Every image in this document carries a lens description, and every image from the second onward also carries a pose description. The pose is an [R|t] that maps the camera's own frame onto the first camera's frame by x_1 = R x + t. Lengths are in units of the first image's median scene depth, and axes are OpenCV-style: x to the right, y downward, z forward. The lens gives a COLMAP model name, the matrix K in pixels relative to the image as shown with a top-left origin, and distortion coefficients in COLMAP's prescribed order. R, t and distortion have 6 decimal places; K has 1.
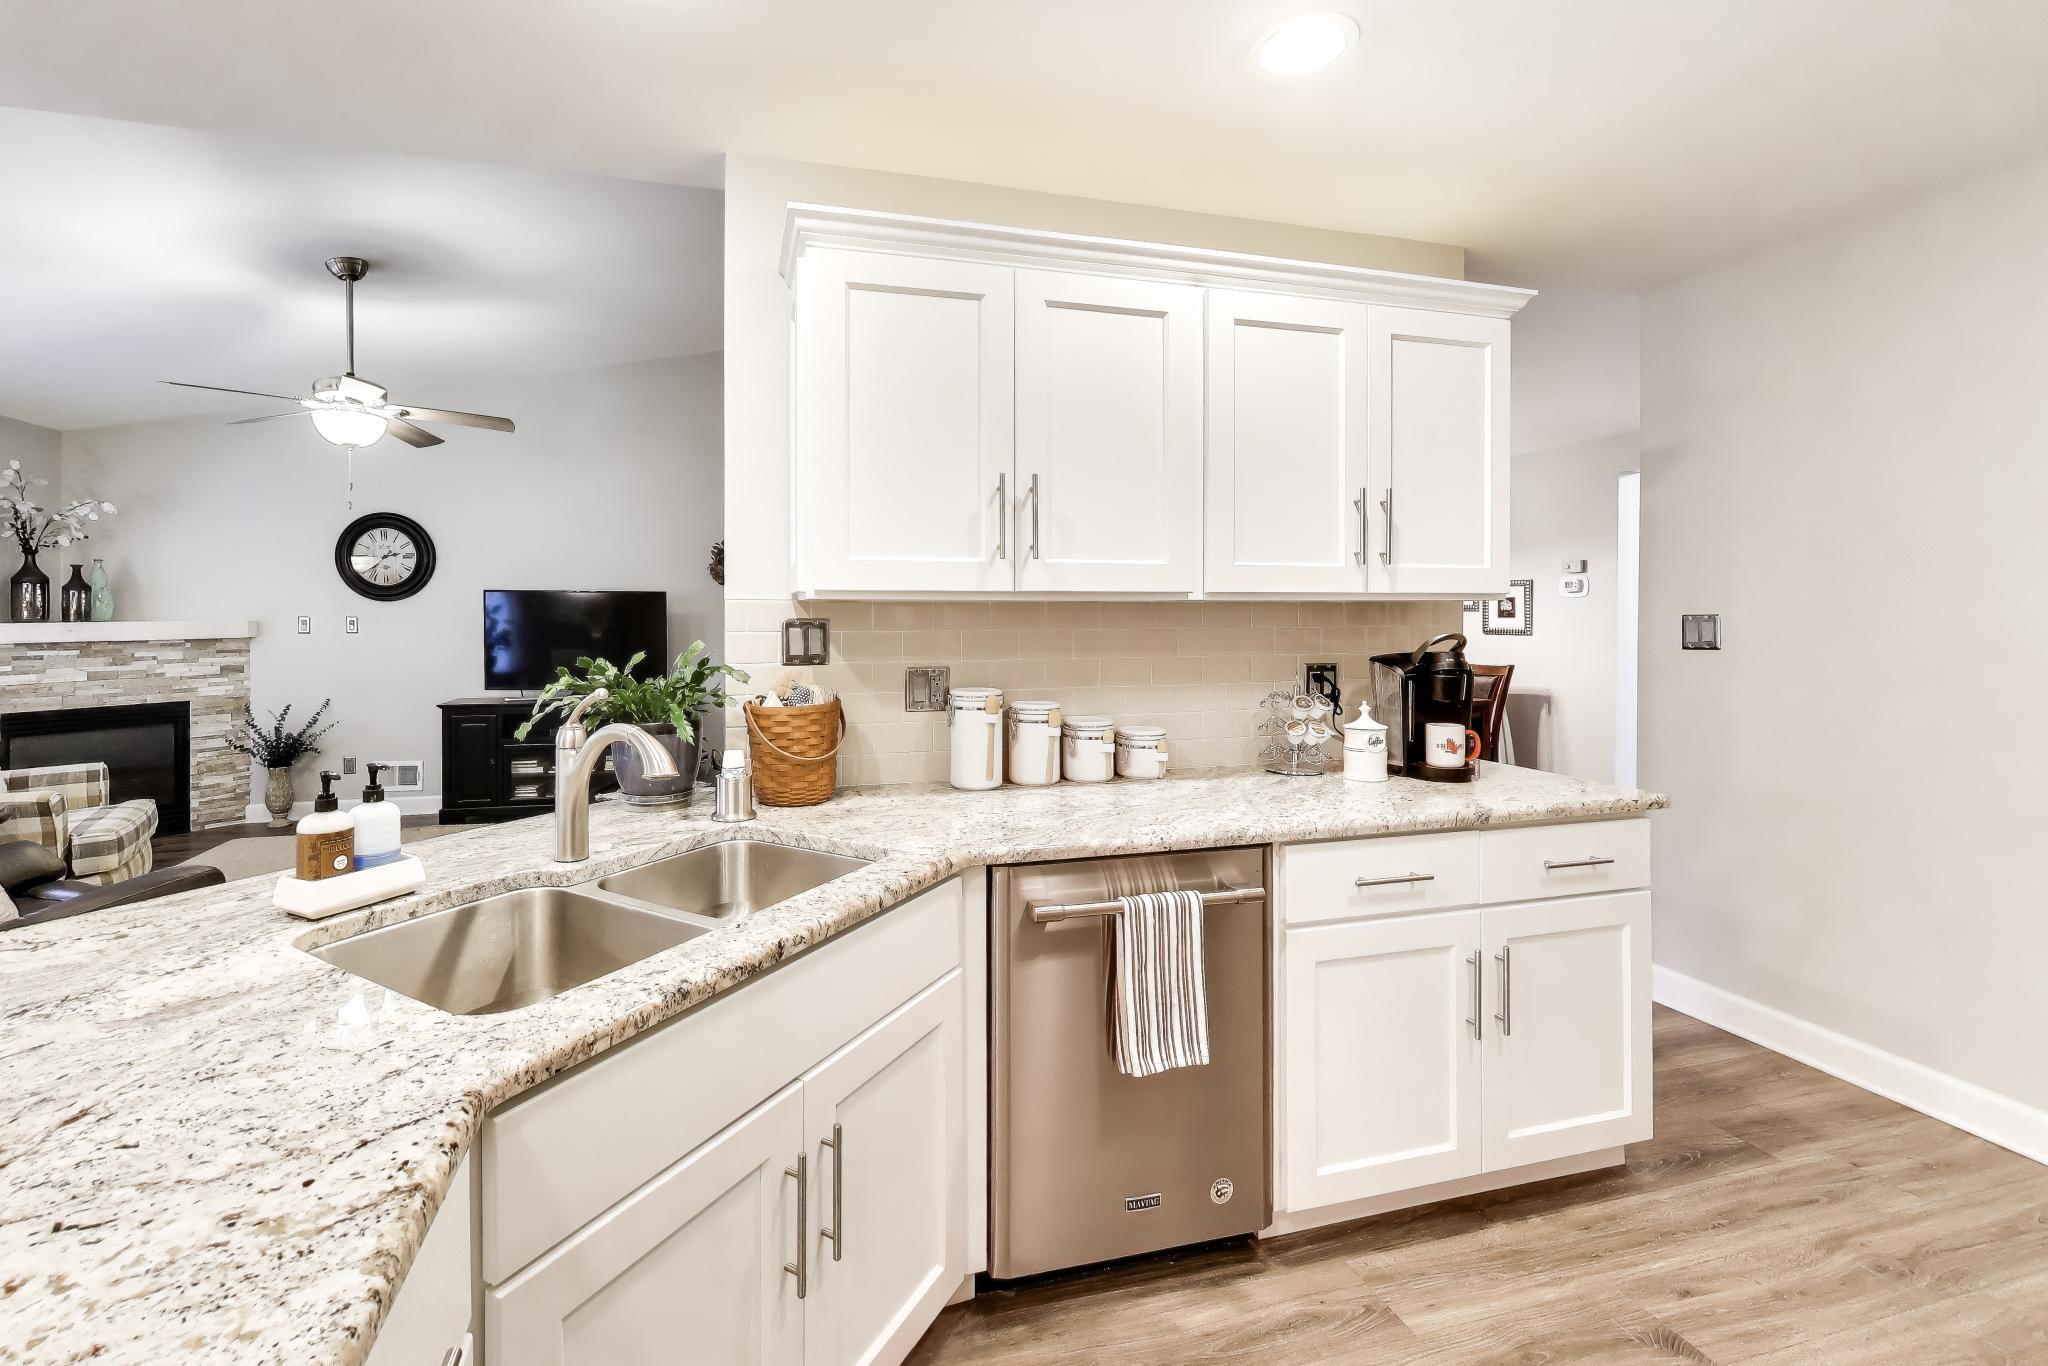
lens RADIAL K [[857.9, 0, 978.3], [0, 857.9, 620.1], [0, 0, 1]] dist [-0.000337, 0.000375]
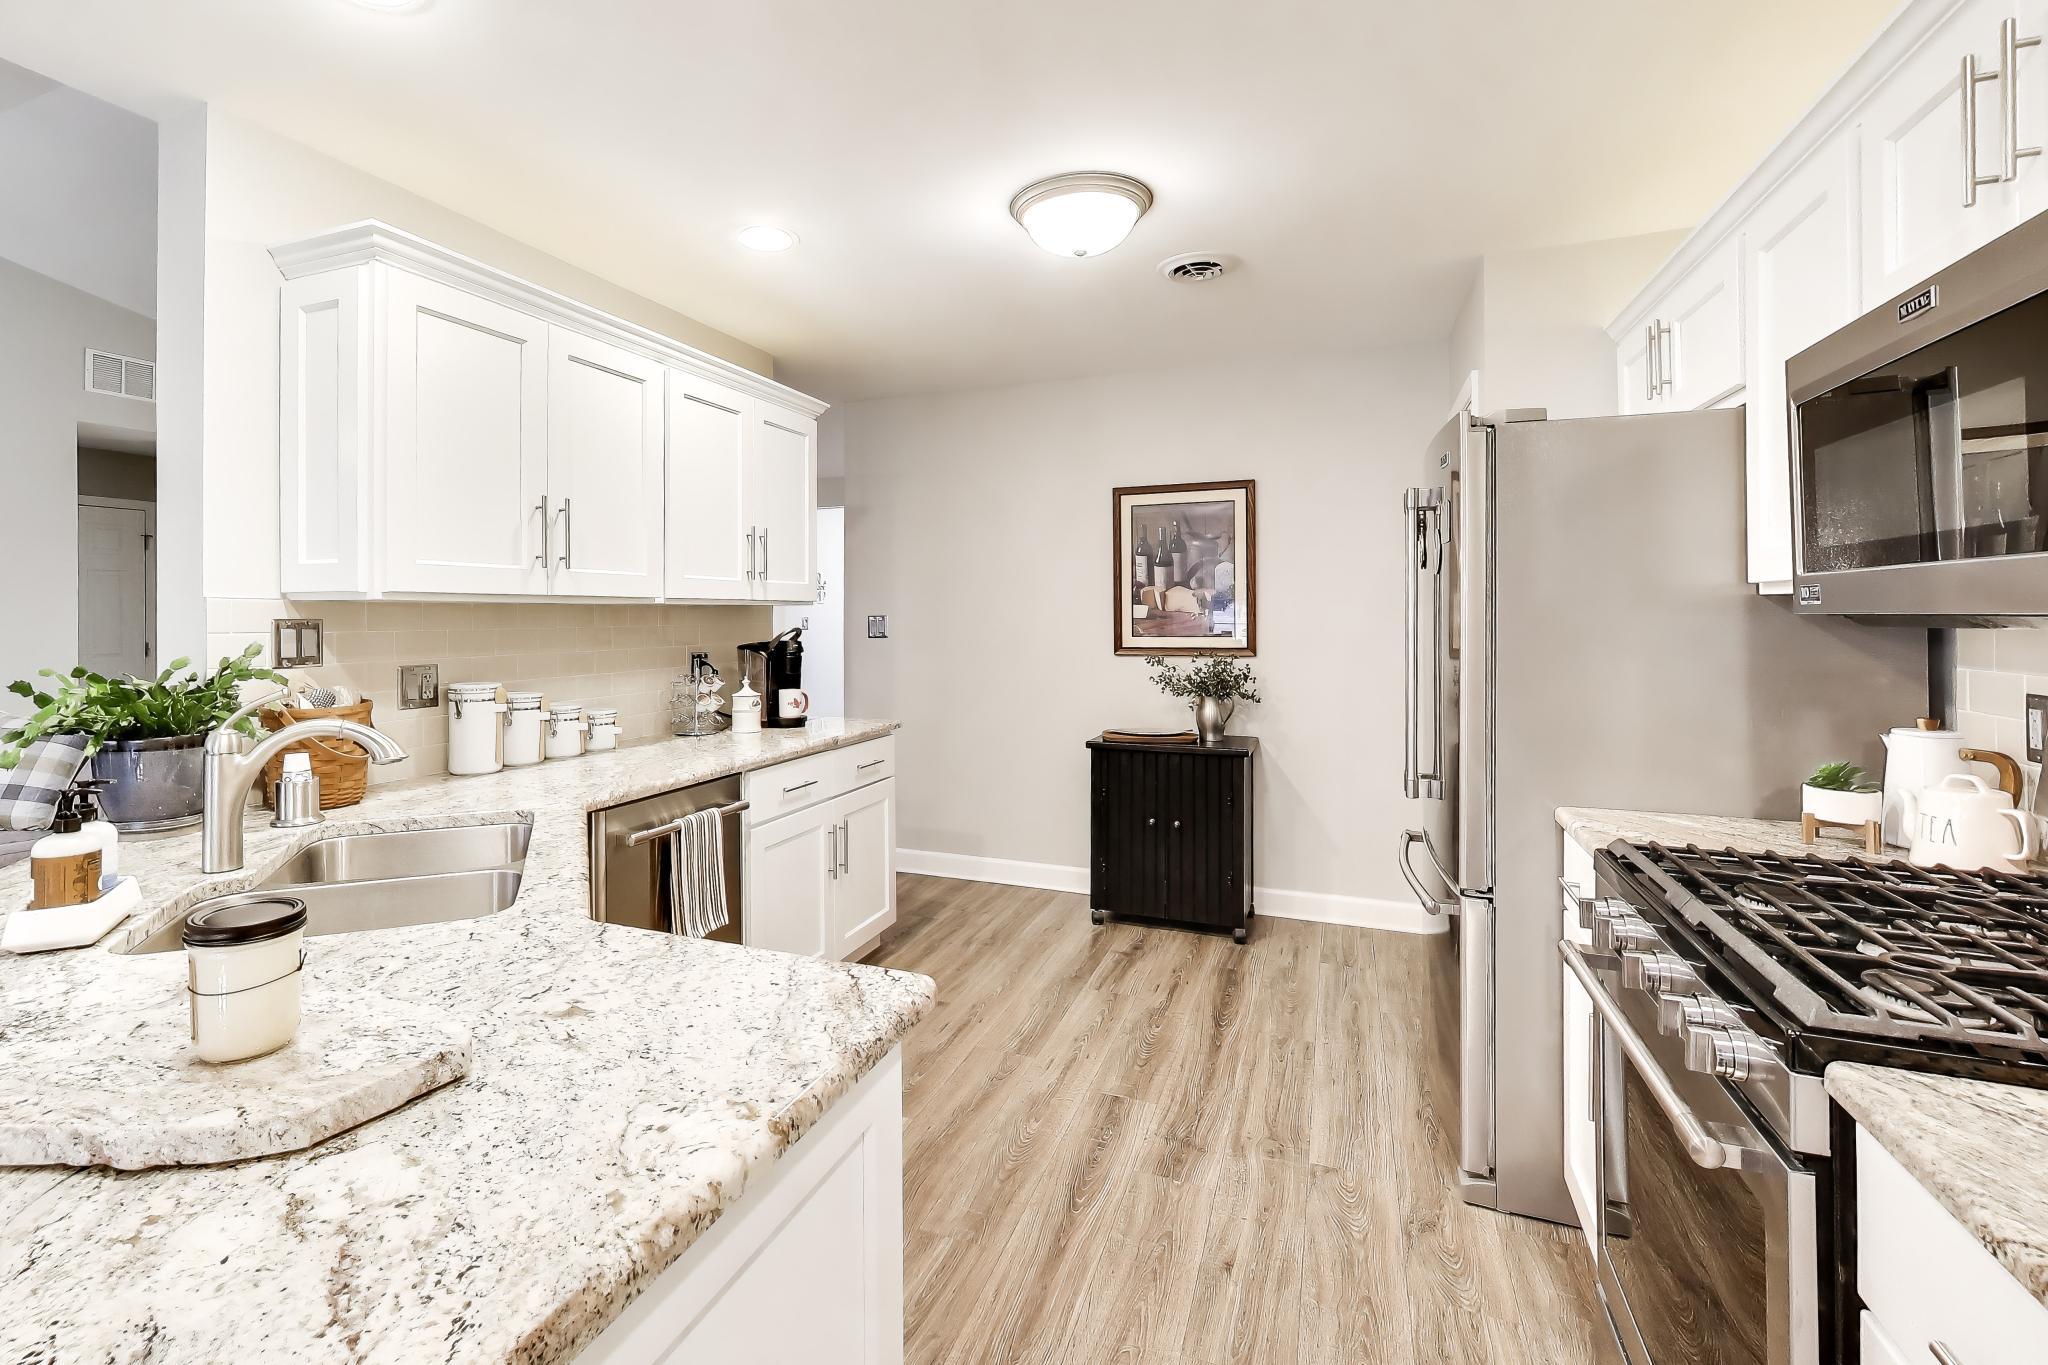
lens RADIAL K [[857.9, 0, 978.3], [0, 857.9, 619.6], [0, 0, 1]] dist [-0.000337, 0.000375]
pose [[0.603806, -0.004150, 0.797120, -0.490461], [0.005201, 0.999986, 0.001267, 0.001479], [-0.797114, 0.003381, 0.603819, -0.170506]]
